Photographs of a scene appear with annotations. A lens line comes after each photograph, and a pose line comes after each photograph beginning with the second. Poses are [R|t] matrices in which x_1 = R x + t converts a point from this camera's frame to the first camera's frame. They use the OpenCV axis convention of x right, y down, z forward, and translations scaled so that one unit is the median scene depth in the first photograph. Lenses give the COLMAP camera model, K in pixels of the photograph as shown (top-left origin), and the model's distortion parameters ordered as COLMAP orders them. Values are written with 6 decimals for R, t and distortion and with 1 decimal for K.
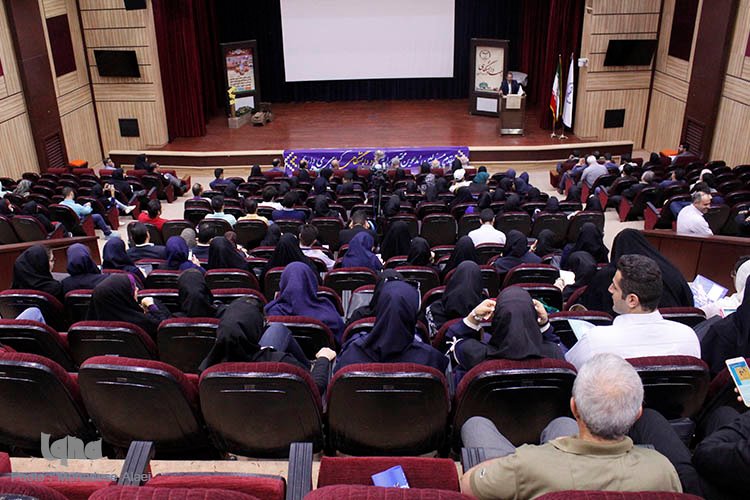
lens RADIAL K [[650.9, 0, 375.0], [0, 650.9, 250.0], [0, 0, 1]] dist [-0.087055, 0.005159]
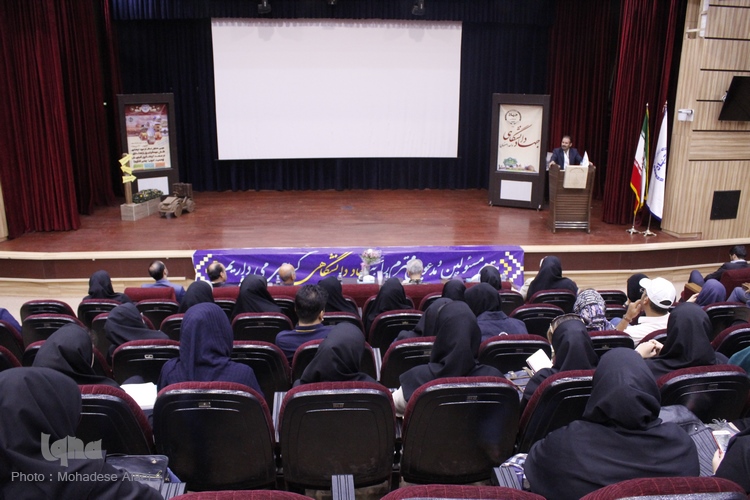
lens RADIAL K [[650.9, 0, 375.0], [0, 650.9, 250.0], [0, 0, 1]] dist [-0.087055, 0.005159]
pose [[0.997680, 0.003111, 0.068012, -0.021997], [0.009295, 0.983377, -0.181336, -0.046135], [-0.067445, 0.181548, 0.981066, 0.393043]]
